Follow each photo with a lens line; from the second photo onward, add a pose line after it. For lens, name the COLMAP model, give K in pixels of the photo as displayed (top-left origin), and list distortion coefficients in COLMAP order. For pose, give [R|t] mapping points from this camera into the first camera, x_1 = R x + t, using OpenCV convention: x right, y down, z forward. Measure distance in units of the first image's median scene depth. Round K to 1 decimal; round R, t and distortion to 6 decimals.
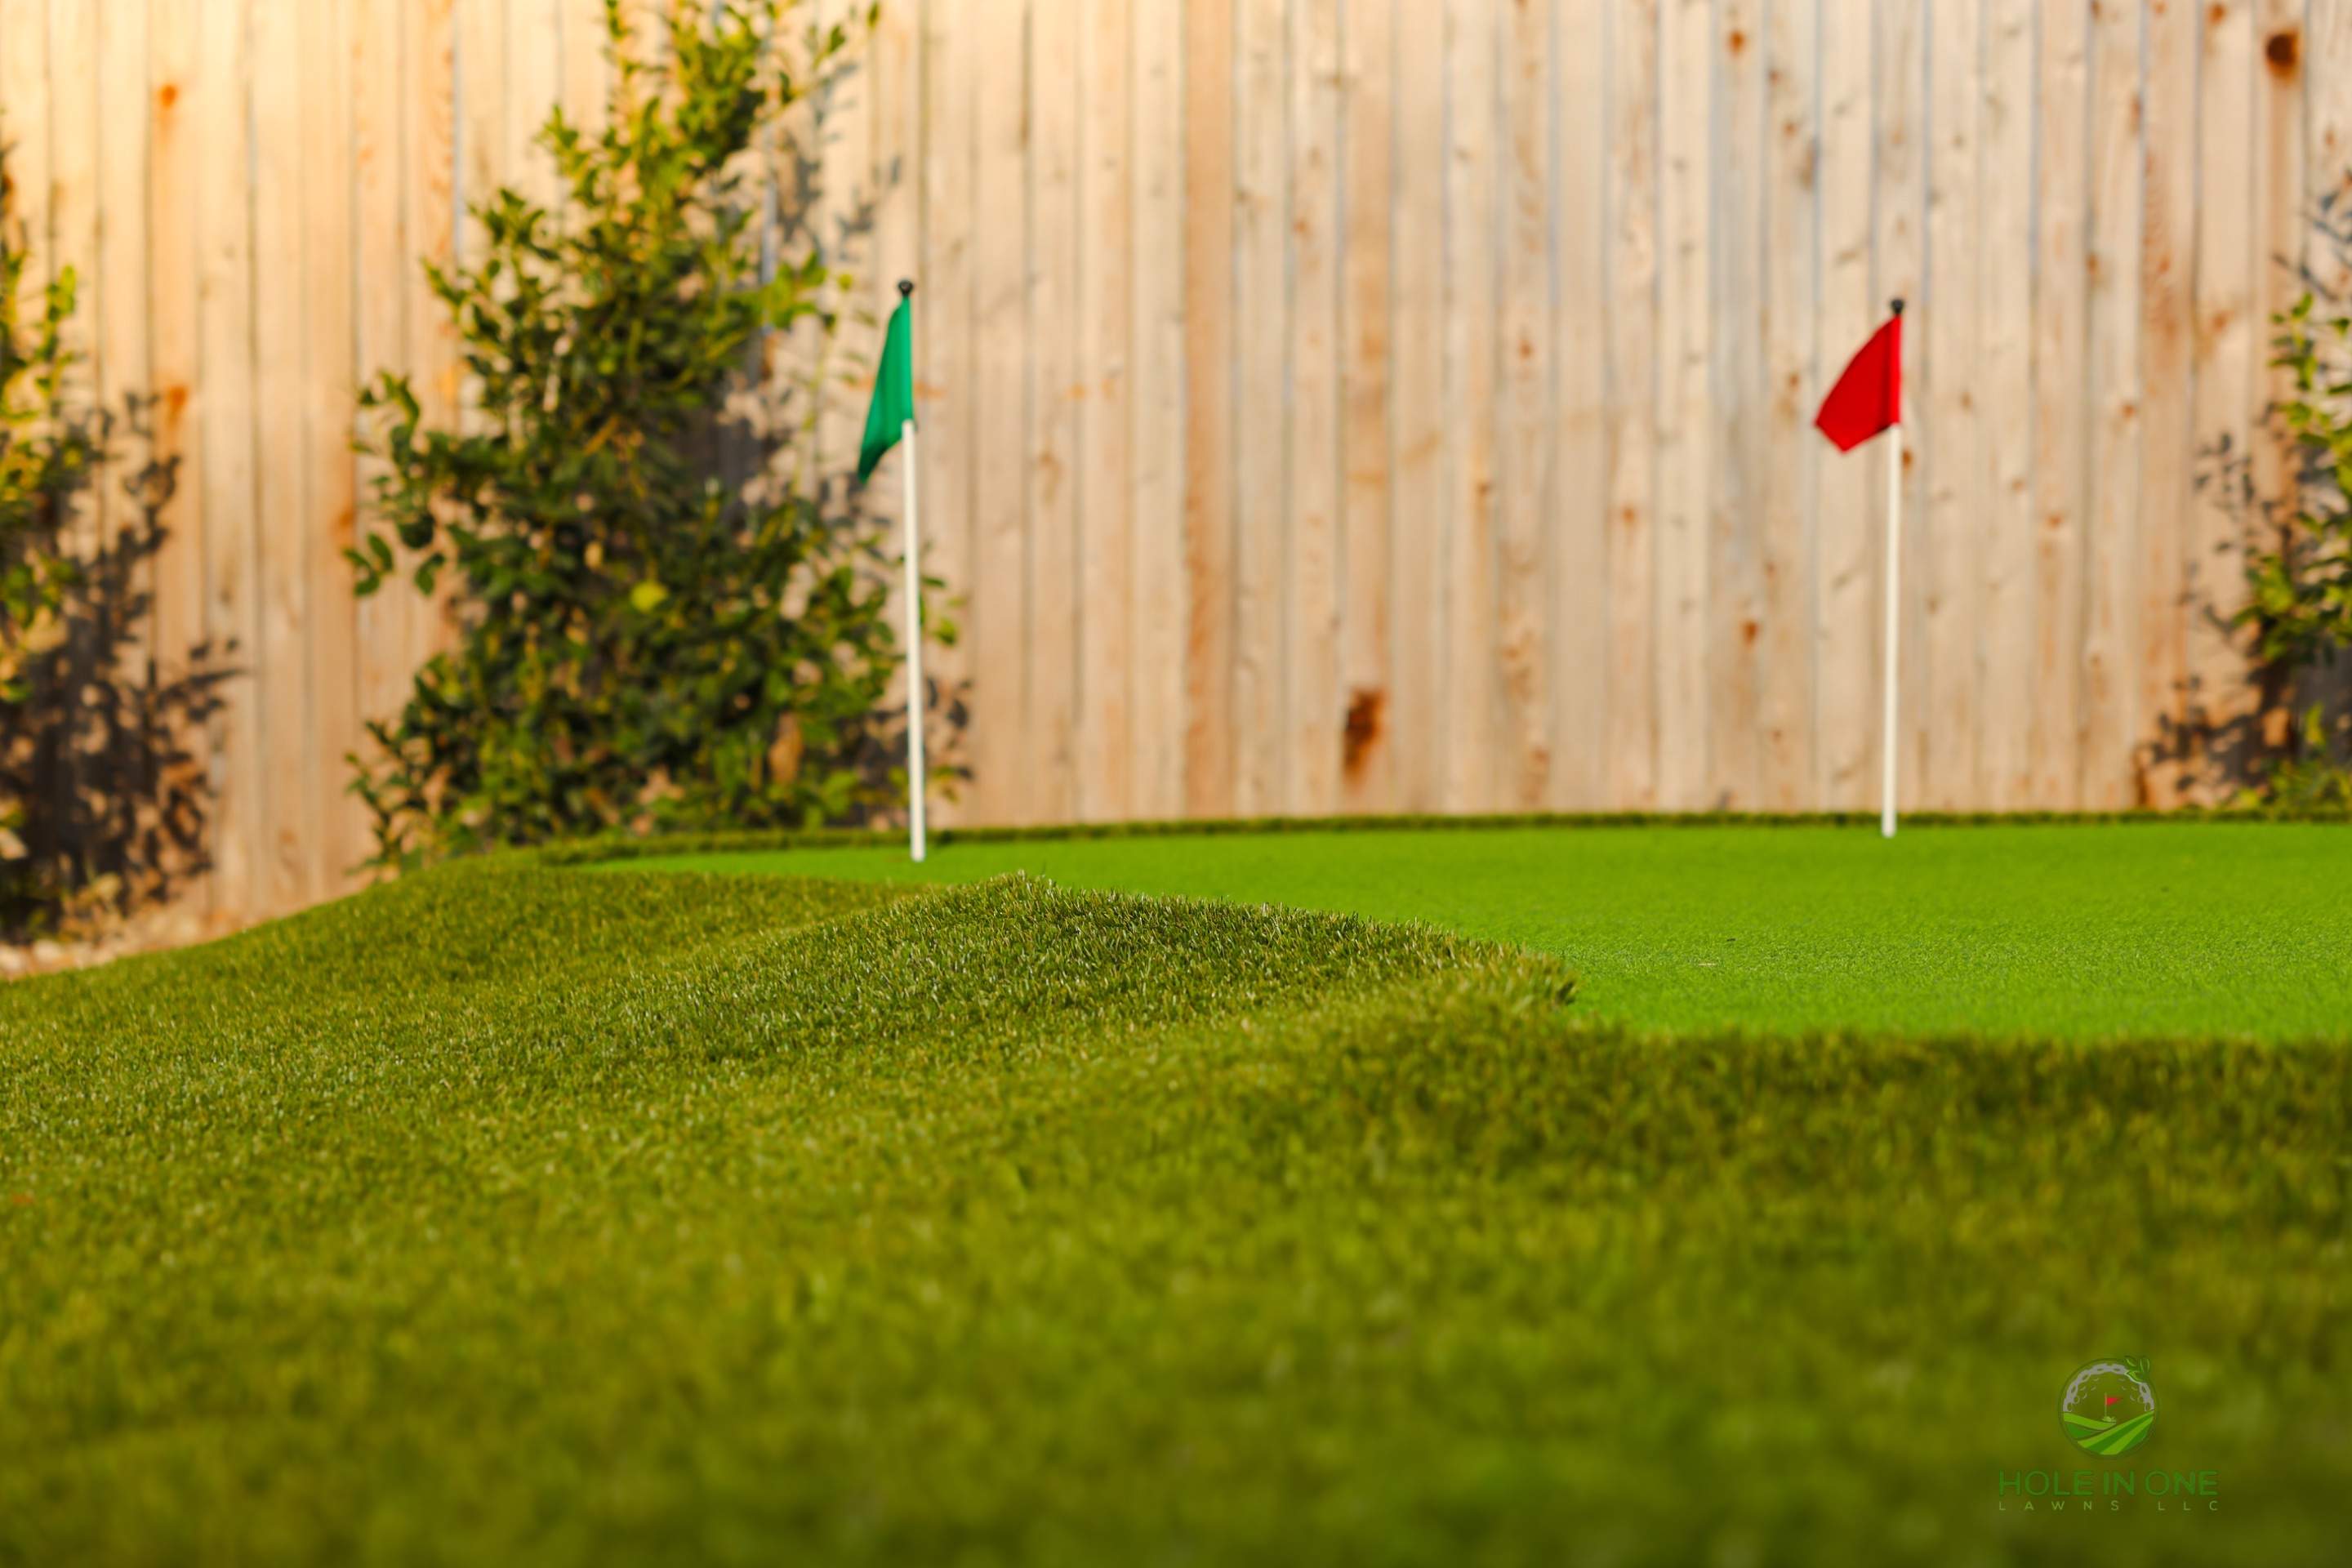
lens RADIAL K [[1863.3, 0, 1221.1], [0, 1863.3, 788.3], [0, 0, 1]] dist [-0.000338, -0.006658]
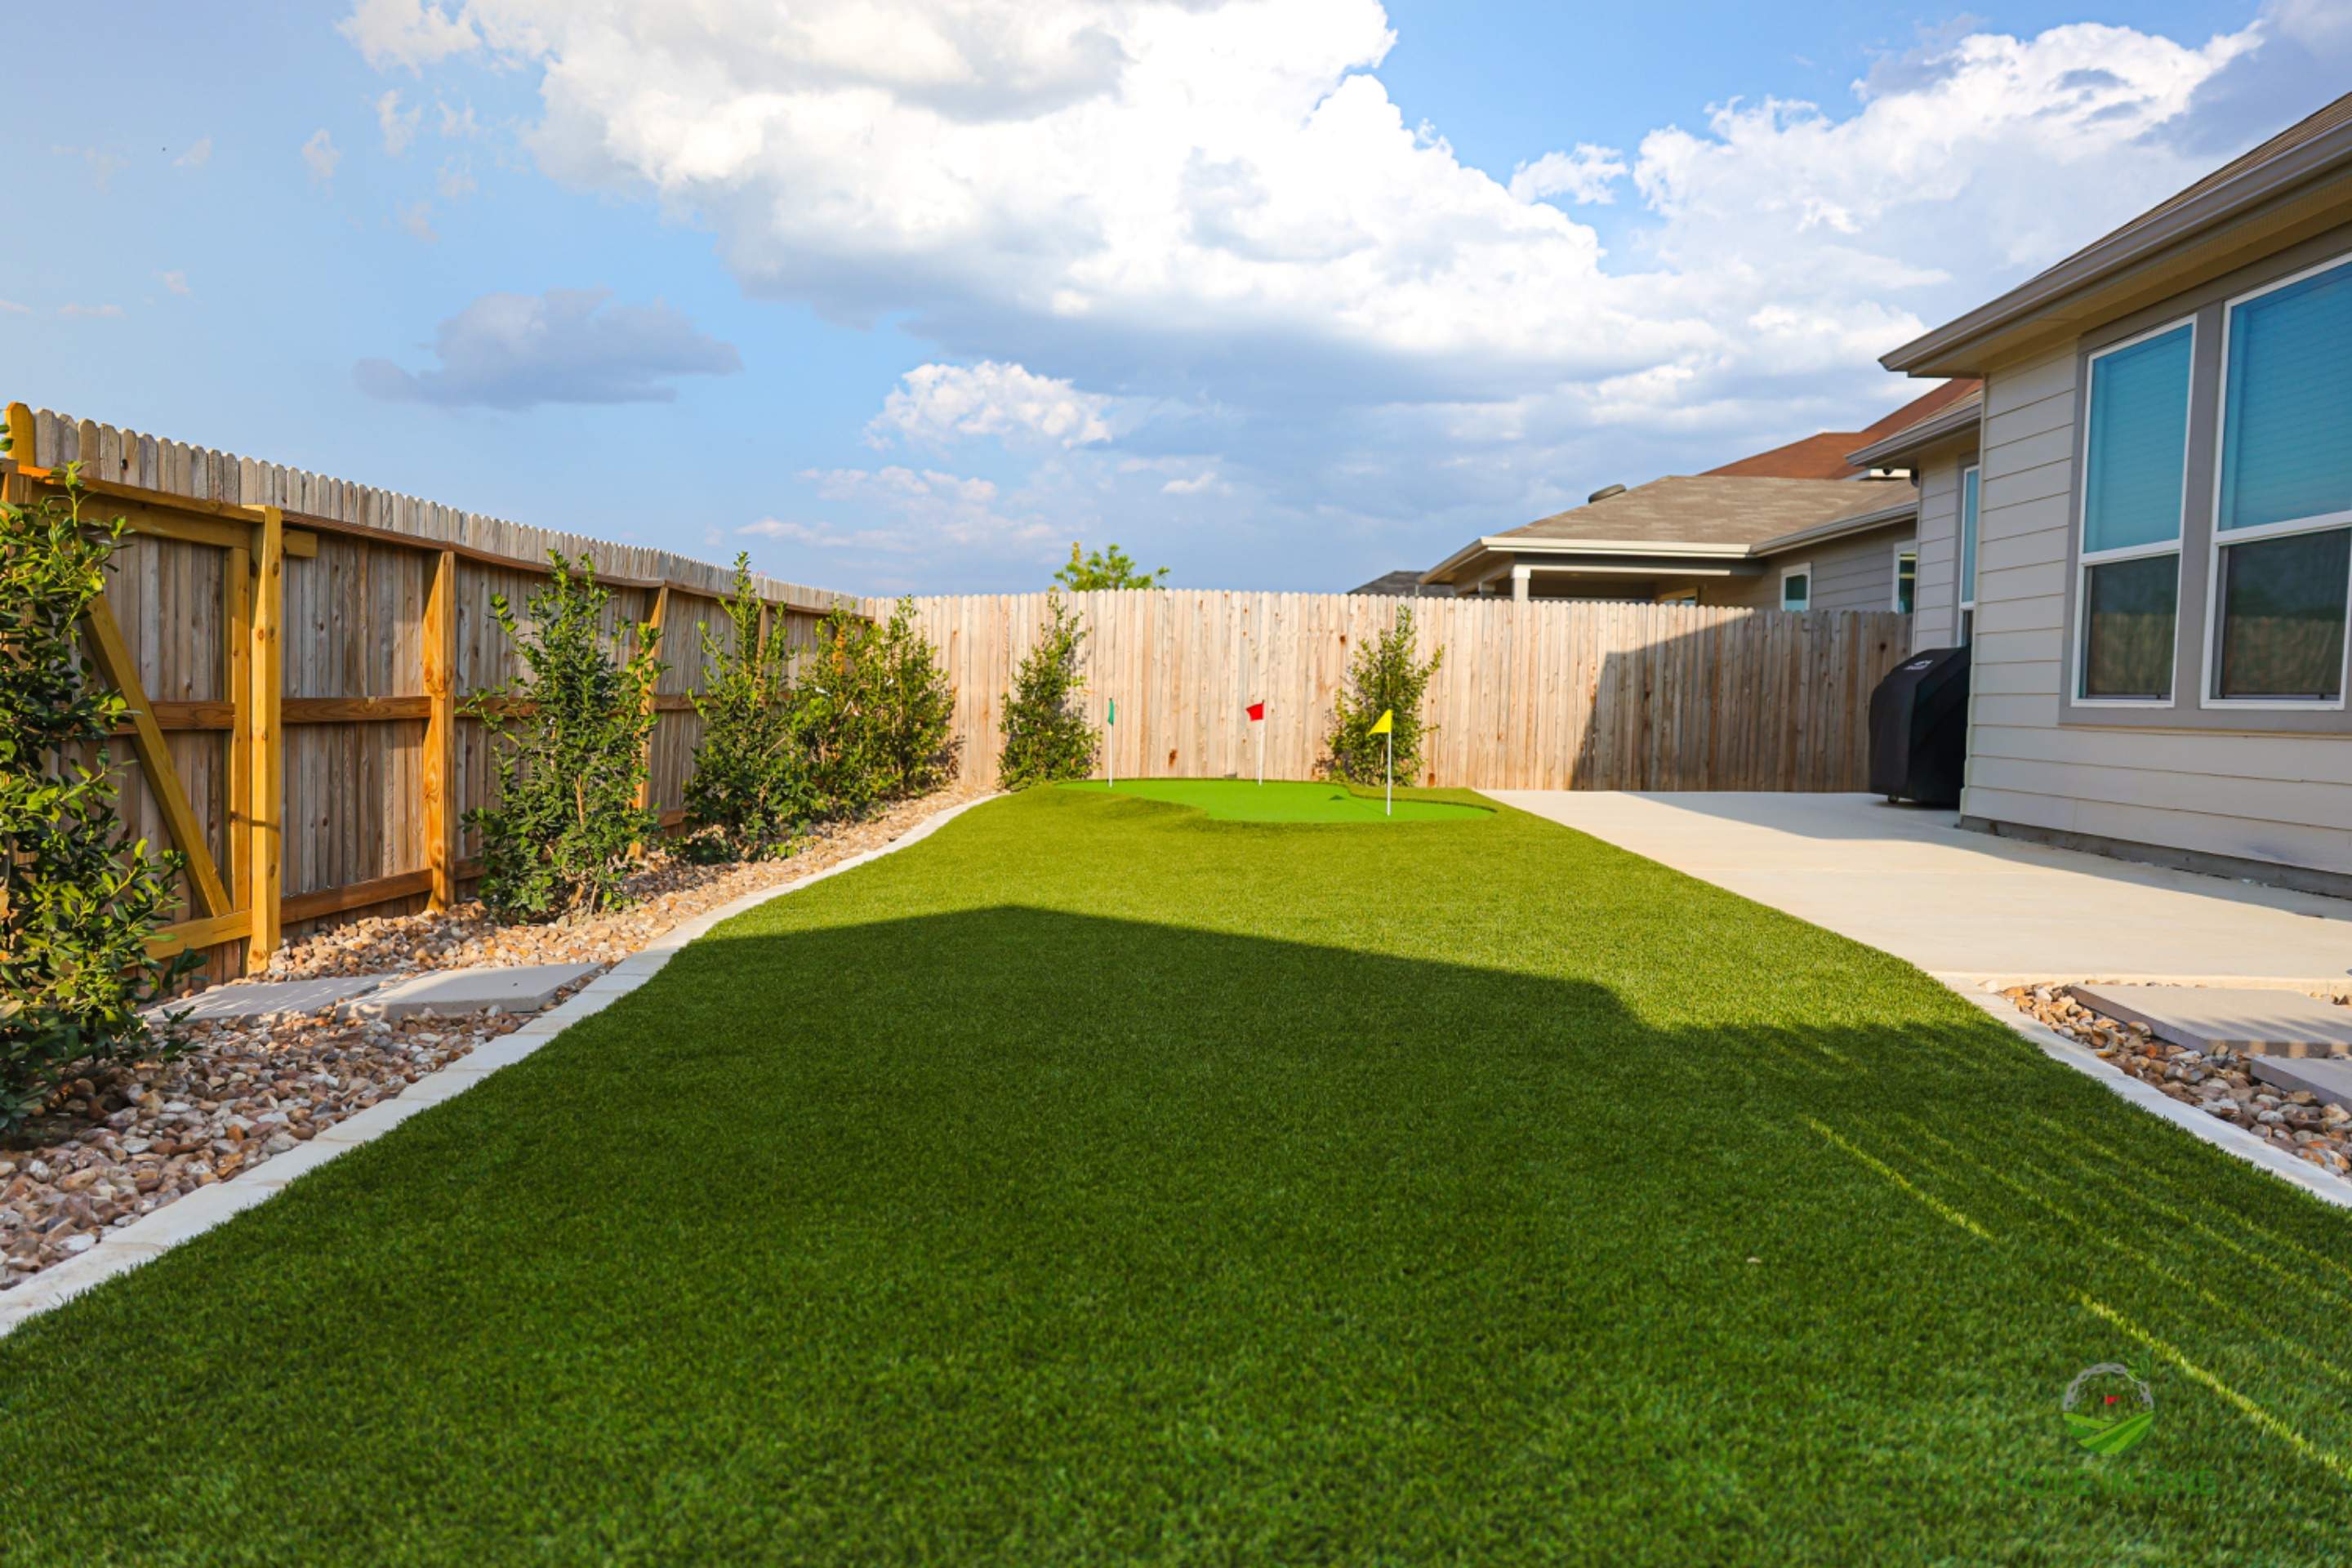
lens RADIAL K [[1580.6, 0, 1166.6], [0, 1580.6, 787.9], [0, 0, 1]] dist [-0.068980, 0.086847]
pose [[0.999671, 0.025448, -0.003066, 0.073716], [-0.025248, 0.998253, 0.053423, -0.189655], [0.004421, -0.053328, 0.998567, -3.630611]]
